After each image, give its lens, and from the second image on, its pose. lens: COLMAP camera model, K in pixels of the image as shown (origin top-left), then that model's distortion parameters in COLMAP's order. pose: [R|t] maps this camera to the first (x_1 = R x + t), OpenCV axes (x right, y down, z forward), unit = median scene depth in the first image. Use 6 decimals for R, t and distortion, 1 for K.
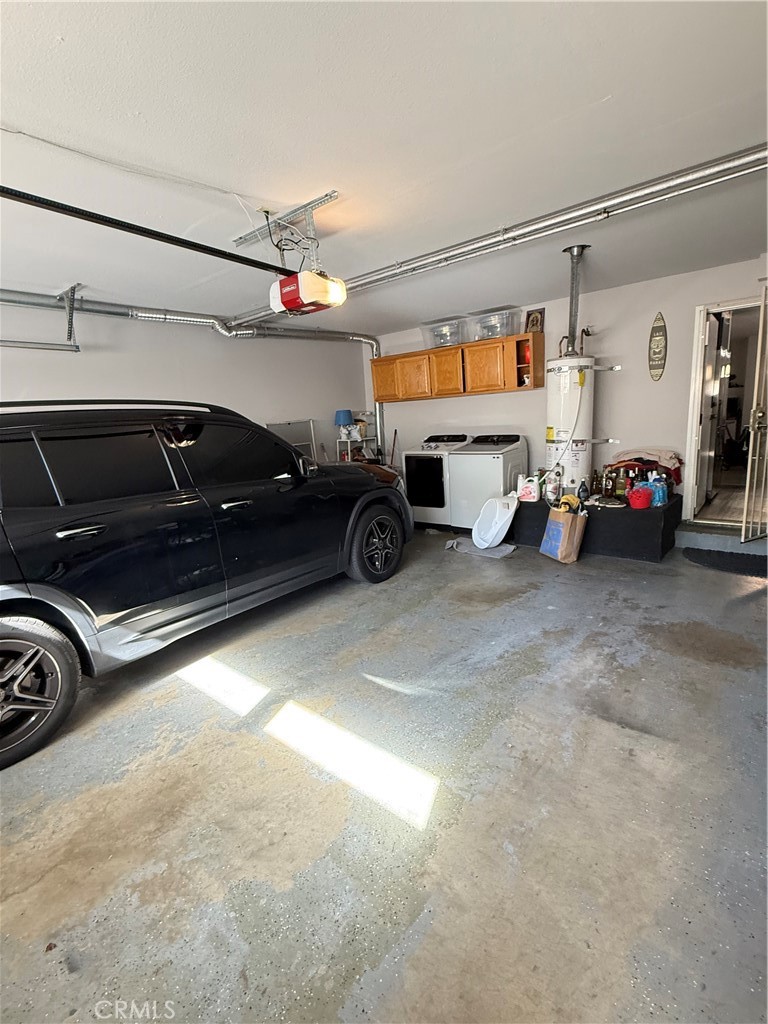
lens RADIAL K [[485.6, 0, 382.5], [0, 485.6, 513.0], [0, 0, 1]] dist [0.001339, -0.000911]
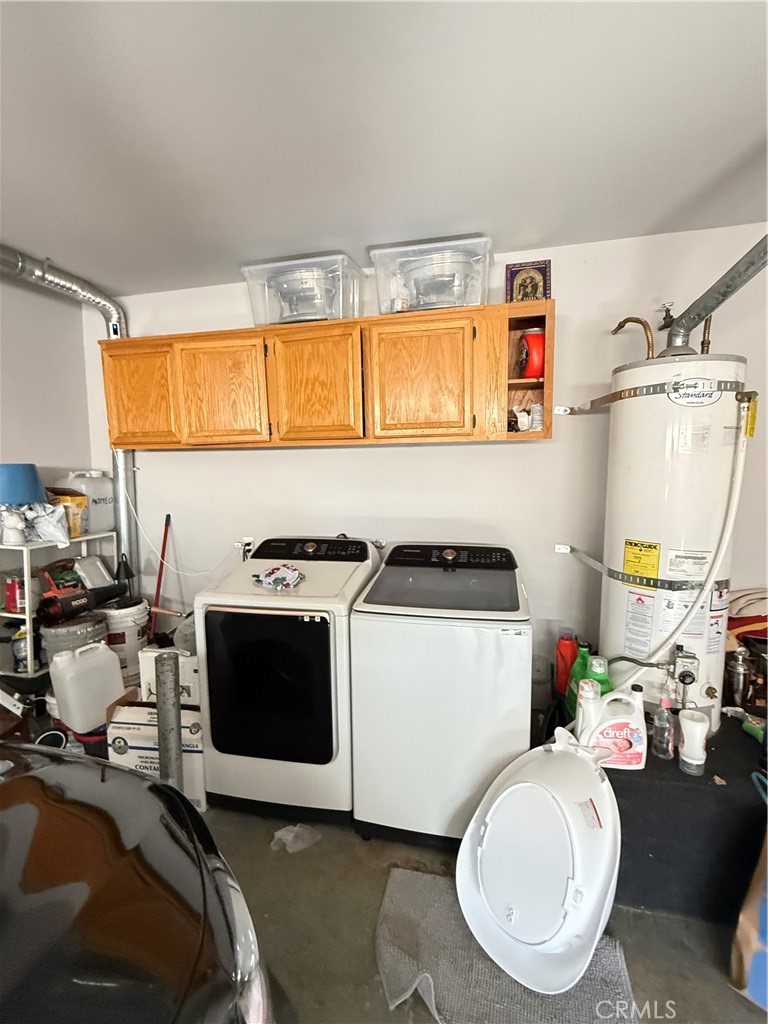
lens RADIAL K [[485.6, 0, 385.4], [0, 485.6, 513.8], [0, 0, 1]] dist [0.001339, -0.000911]
pose [[0.893386, 0.010719, 0.449161, 0.006639], [0.044036, 0.992813, -0.111280, -0.127870], [-0.447126, 0.119195, 0.886494, 0.586112]]
